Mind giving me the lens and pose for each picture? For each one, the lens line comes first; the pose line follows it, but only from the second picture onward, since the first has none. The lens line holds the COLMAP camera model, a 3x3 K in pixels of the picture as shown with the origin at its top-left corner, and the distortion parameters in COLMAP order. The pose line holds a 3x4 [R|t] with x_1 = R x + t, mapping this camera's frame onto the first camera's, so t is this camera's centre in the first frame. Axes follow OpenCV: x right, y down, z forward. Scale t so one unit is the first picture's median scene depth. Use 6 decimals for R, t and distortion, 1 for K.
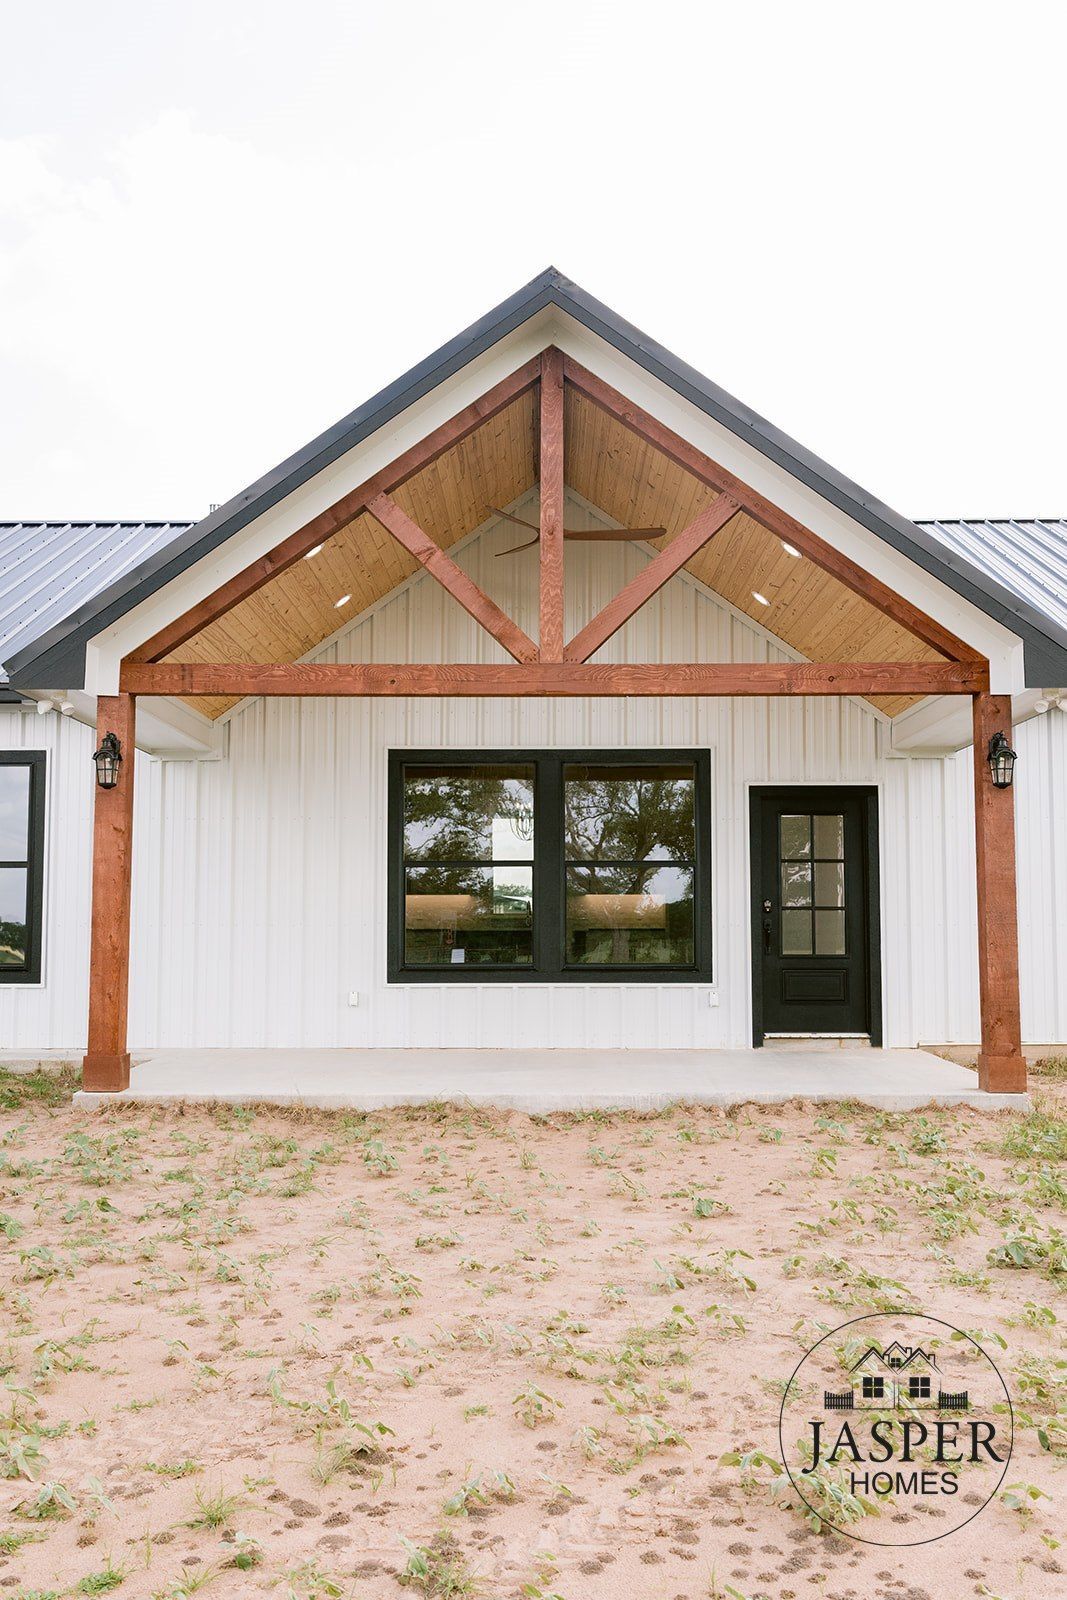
lens RADIAL K [[1584.7, 0, 526.5], [0, 1584.7, 808.2], [0, 0, 1]] dist [0.026405, 0.000000]
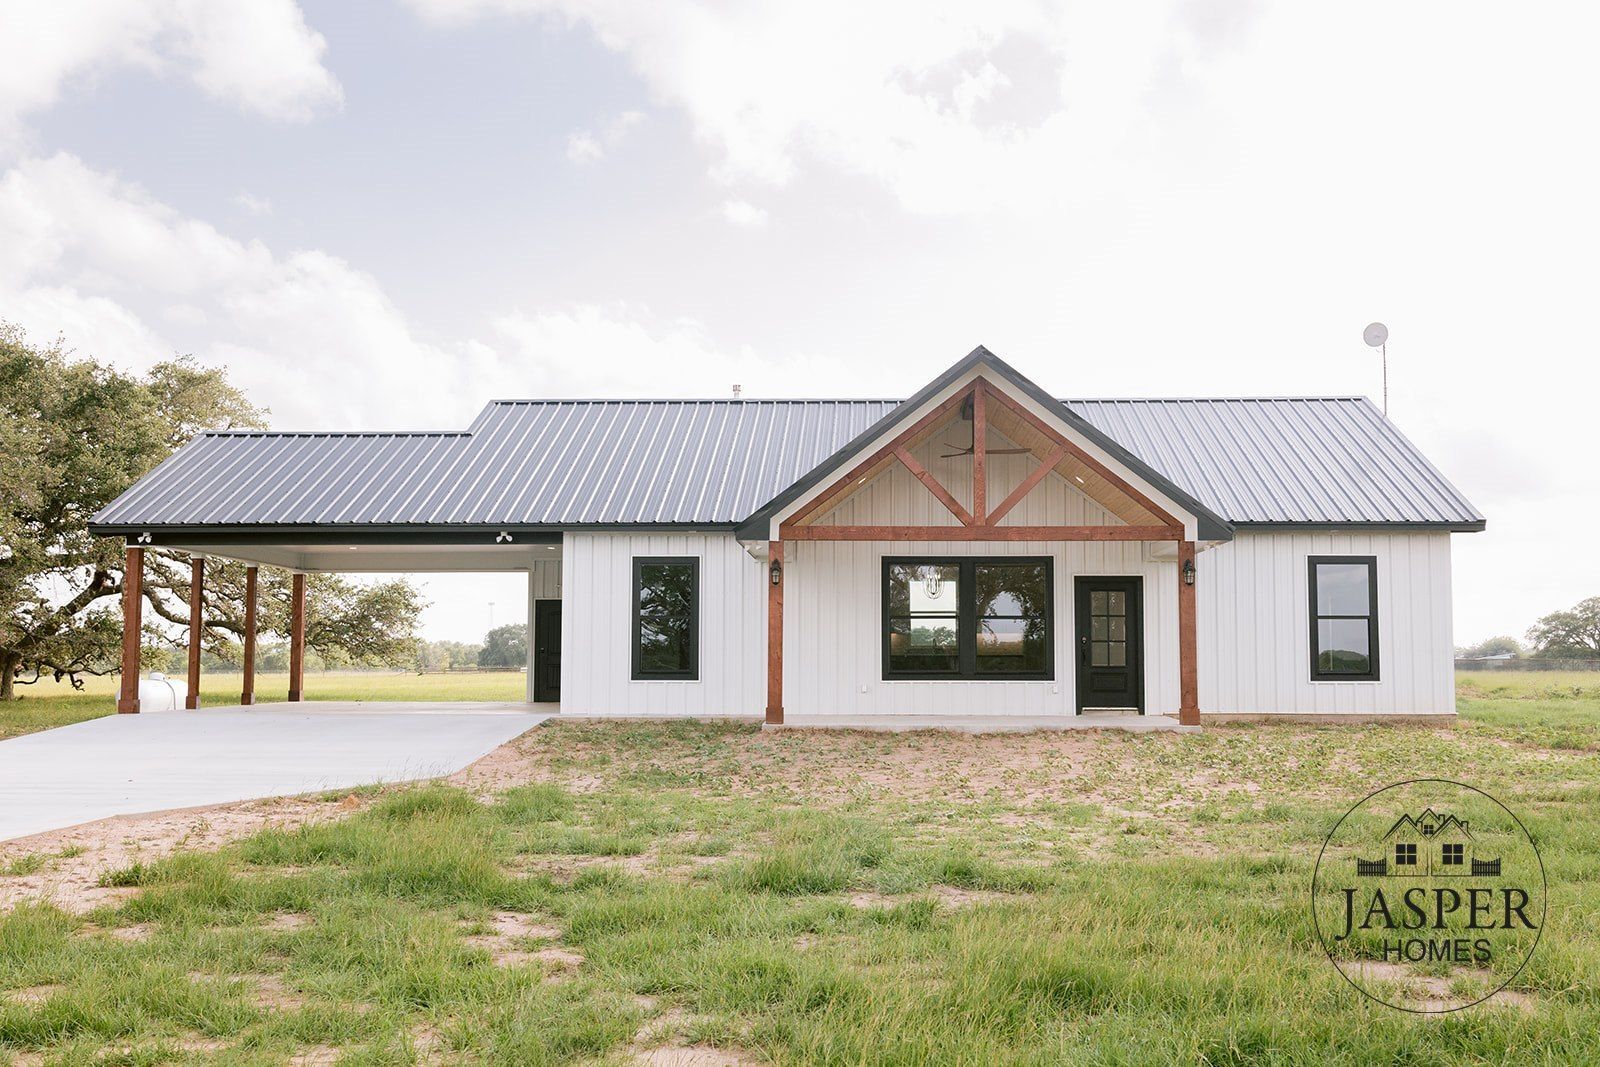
lens RADIAL K [[1584.7, 0, 812.1], [0, 1584.7, 543.1], [0, 0, 1]] dist [0.026405, 0.000000]
pose [[0.999578, 0.000707, -0.029024, -0.144073], [-0.000733, 0.999999, -0.000888, -0.063651], [0.029023, 0.000909, 0.999578, -1.107825]]
